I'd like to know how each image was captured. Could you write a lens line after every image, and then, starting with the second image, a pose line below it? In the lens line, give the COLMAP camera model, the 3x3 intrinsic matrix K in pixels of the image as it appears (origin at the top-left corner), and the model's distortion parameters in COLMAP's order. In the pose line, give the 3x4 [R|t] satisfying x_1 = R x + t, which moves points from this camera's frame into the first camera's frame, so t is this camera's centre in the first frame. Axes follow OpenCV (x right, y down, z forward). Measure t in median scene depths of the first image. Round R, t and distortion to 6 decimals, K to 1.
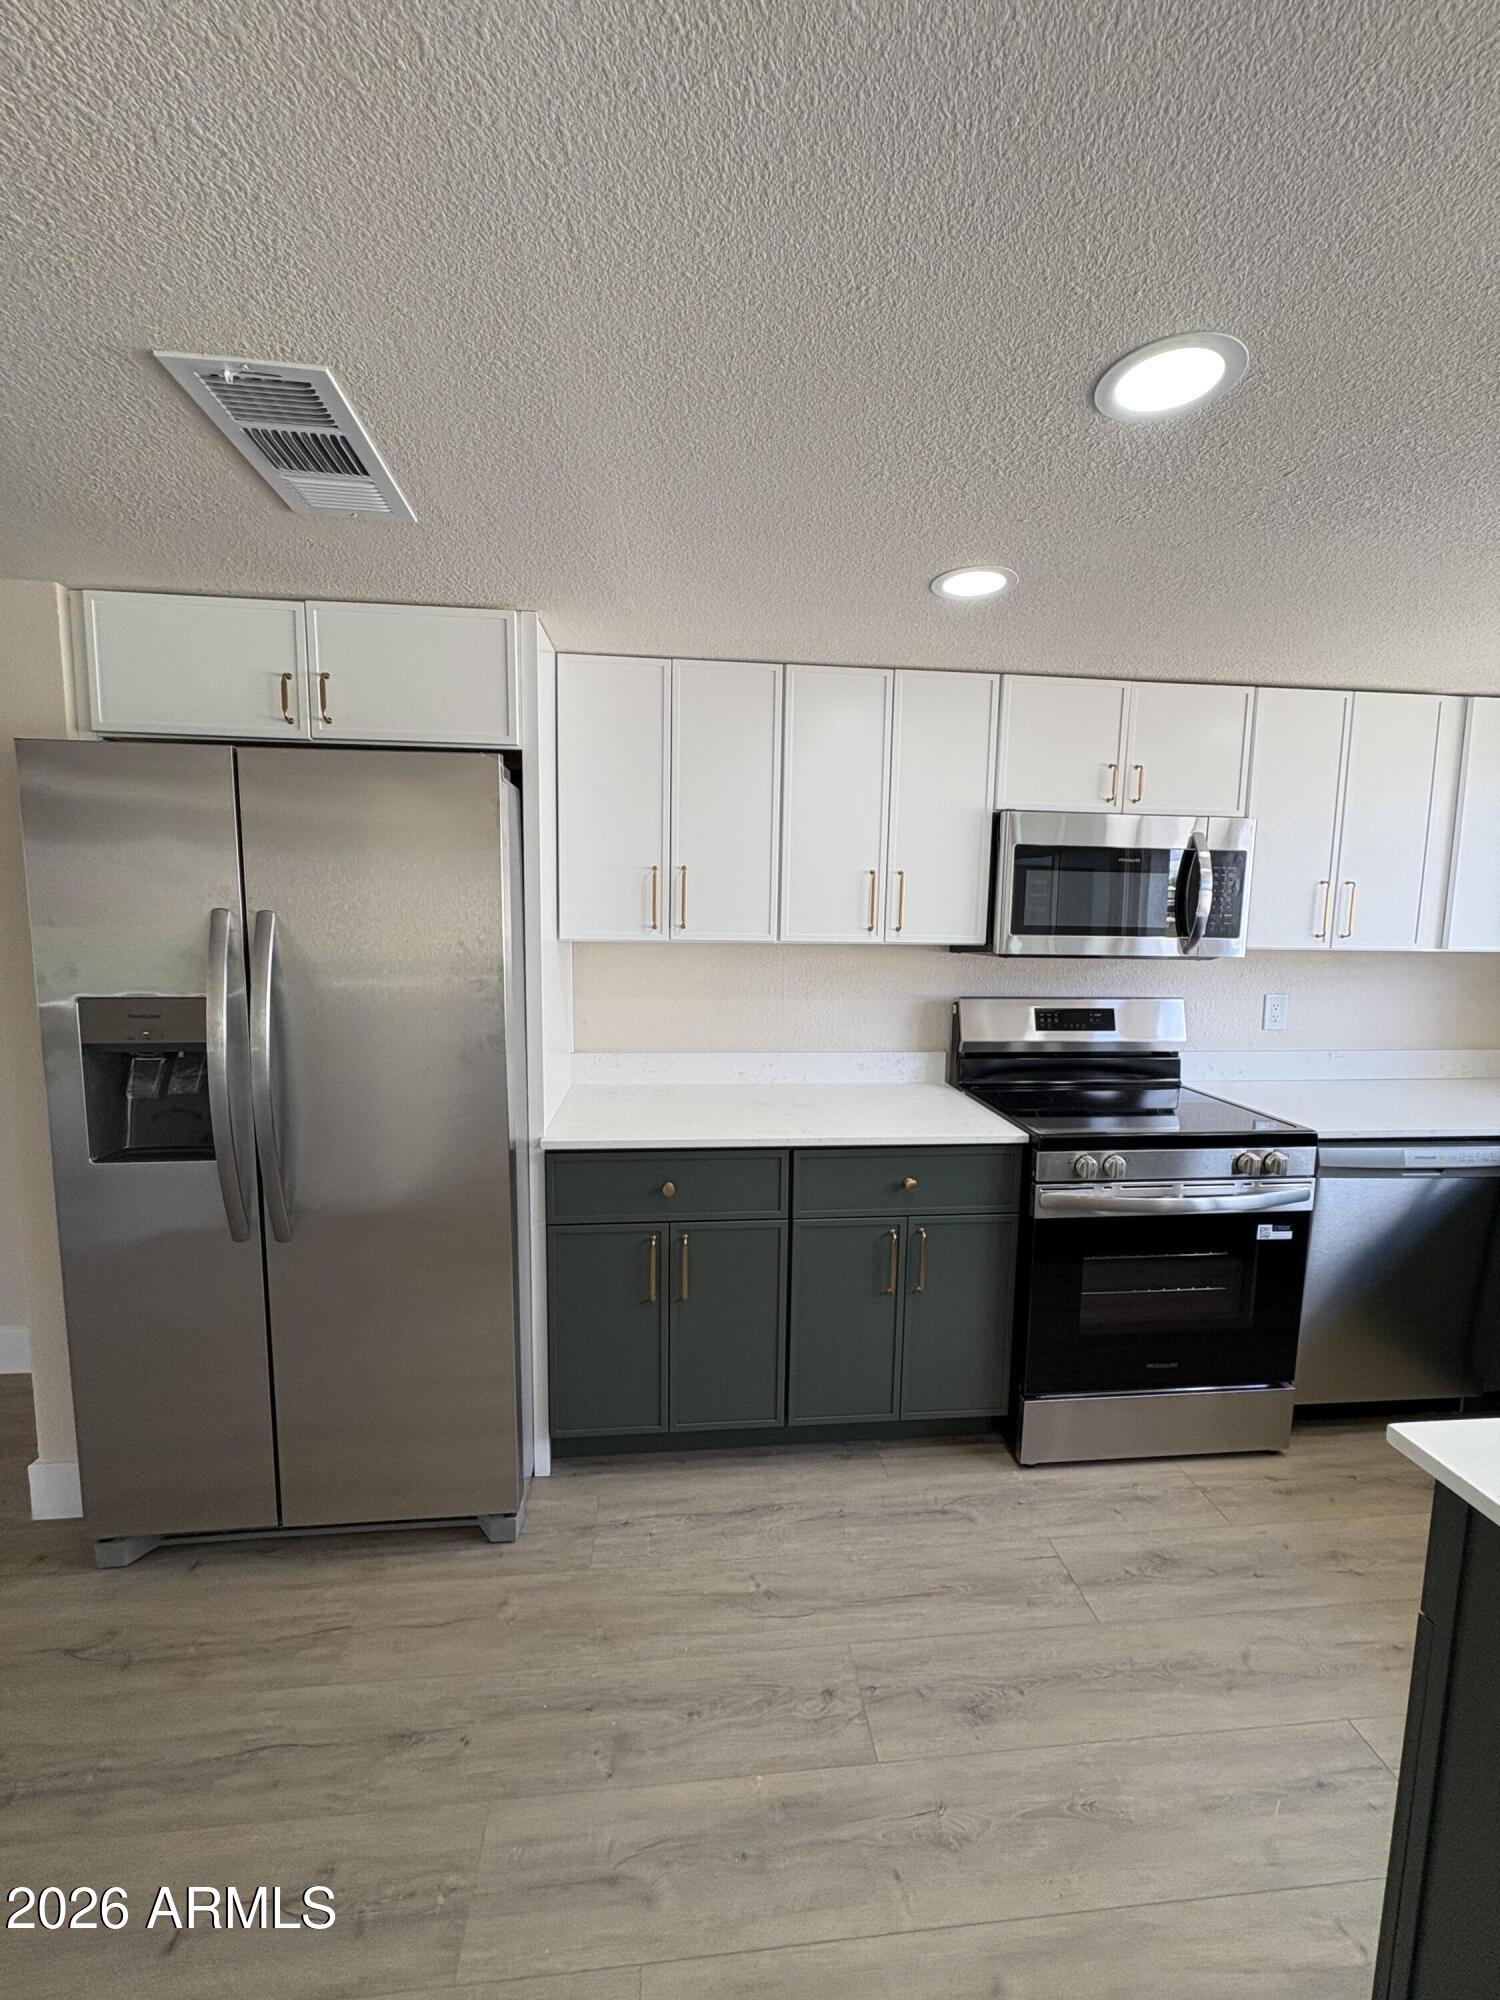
lens RADIAL K [[799.0, 0, 750.0], [0, 799.0, 1000.0], [0, 0, 1]] dist [0.001134, 0.000100]
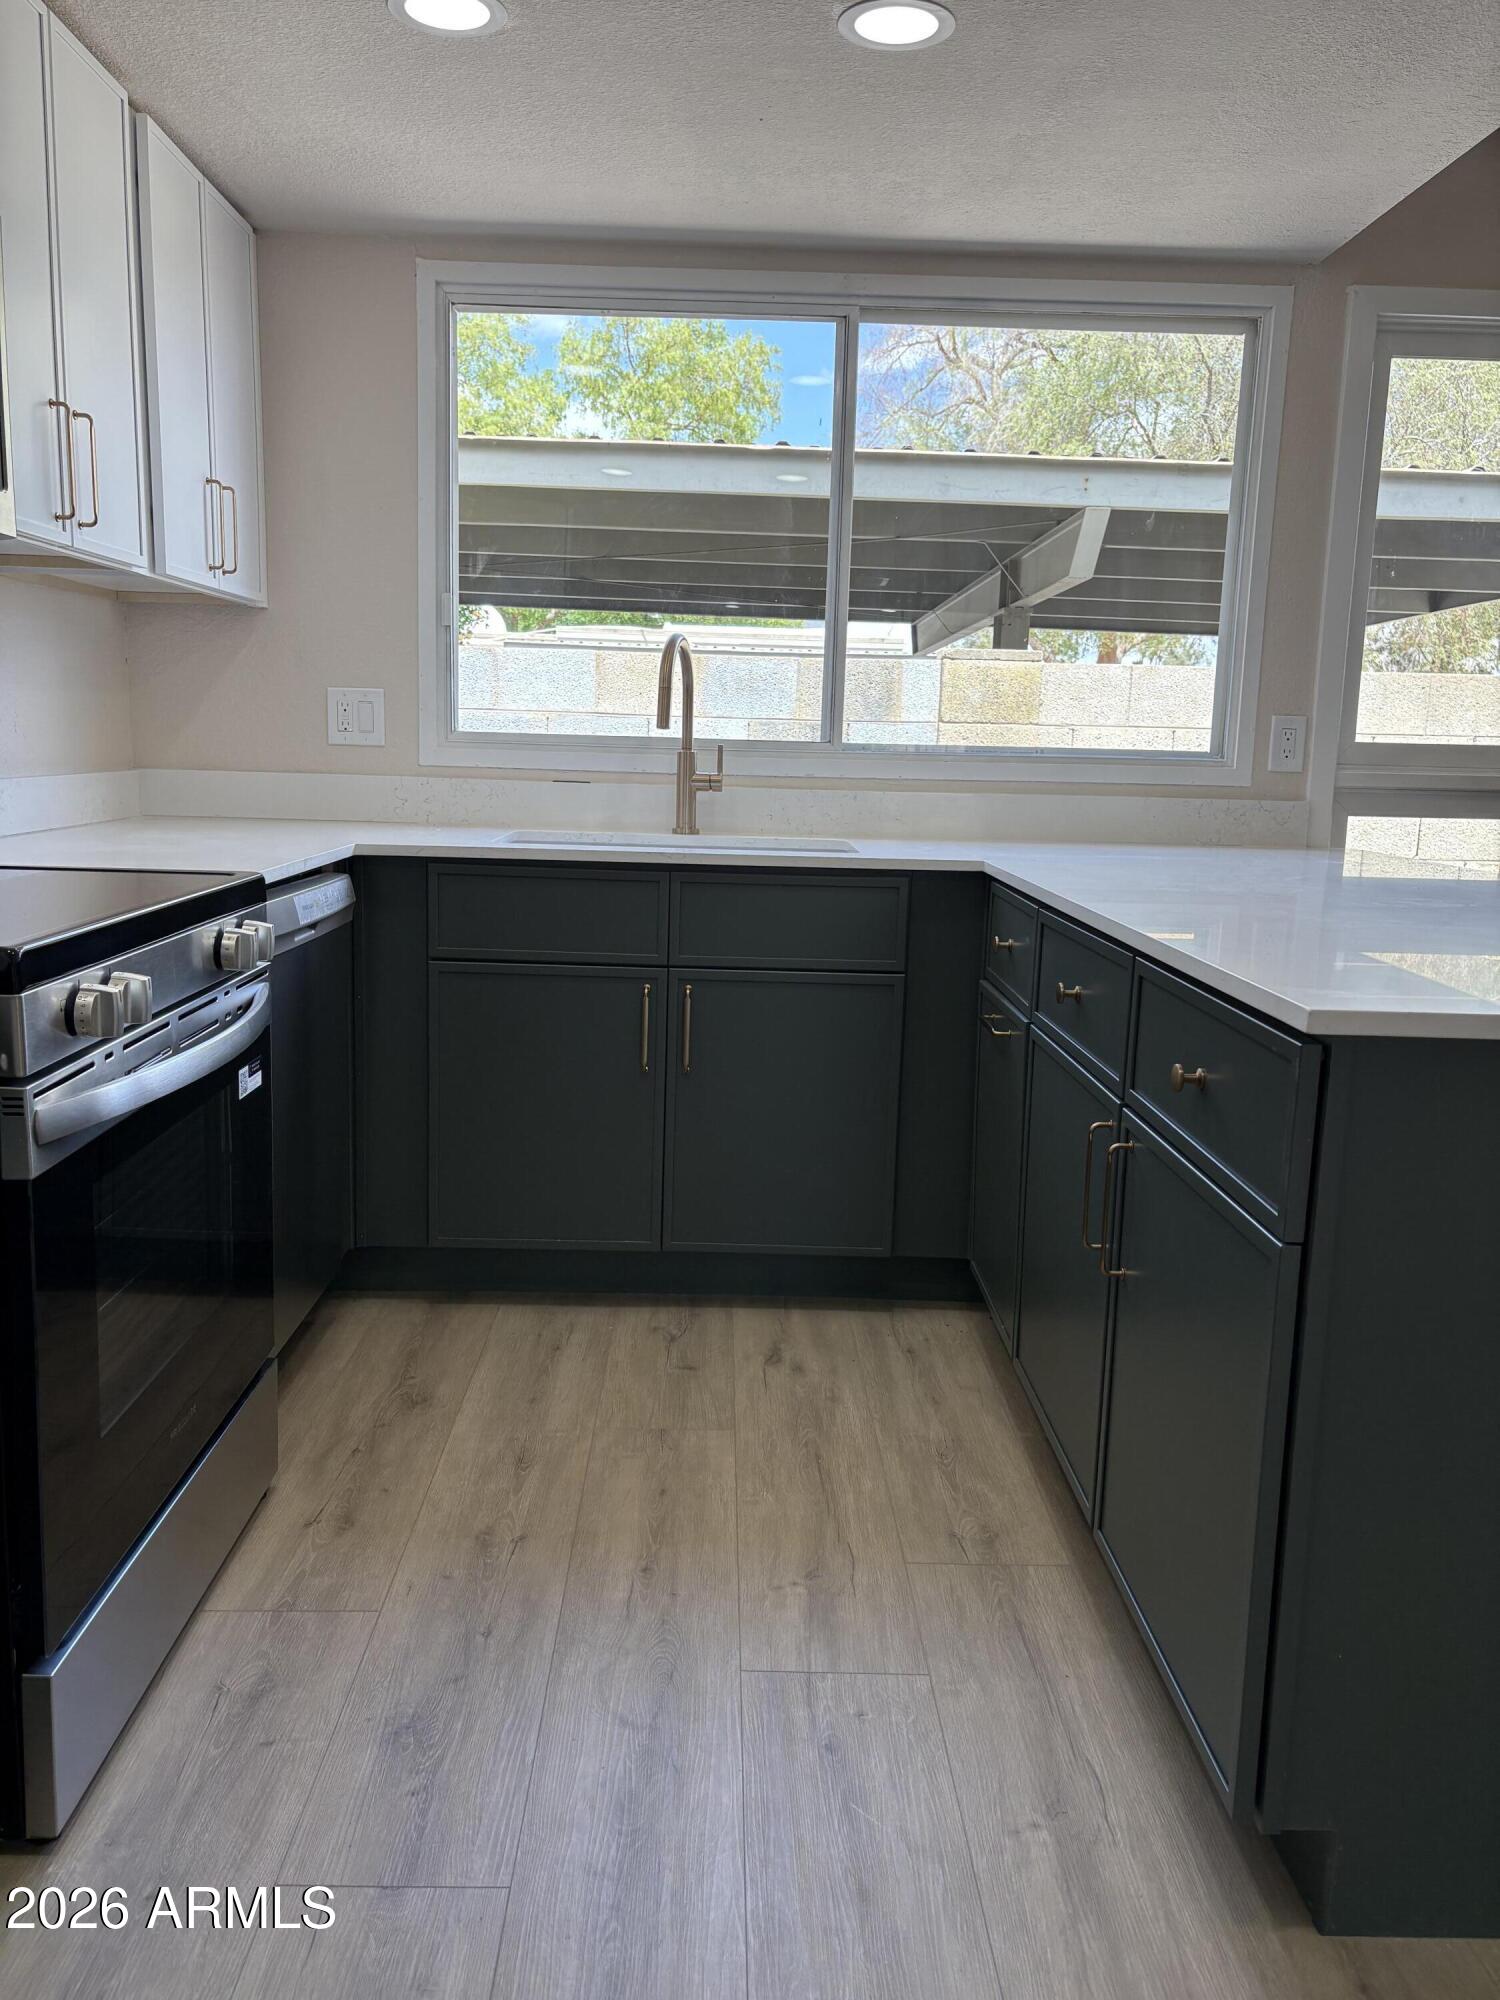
lens RADIAL K [[1538.4, 0, 750.0], [0, 1538.4, 1000.0], [0, 0, 1]] dist [0.056535, 0.000666]
pose [[0.071399, -0.179082, 0.981240, -0.283319], [0.072702, 0.982068, 0.173943, 0.089516], [-0.994795, 0.058919, 0.083138, 0.581452]]
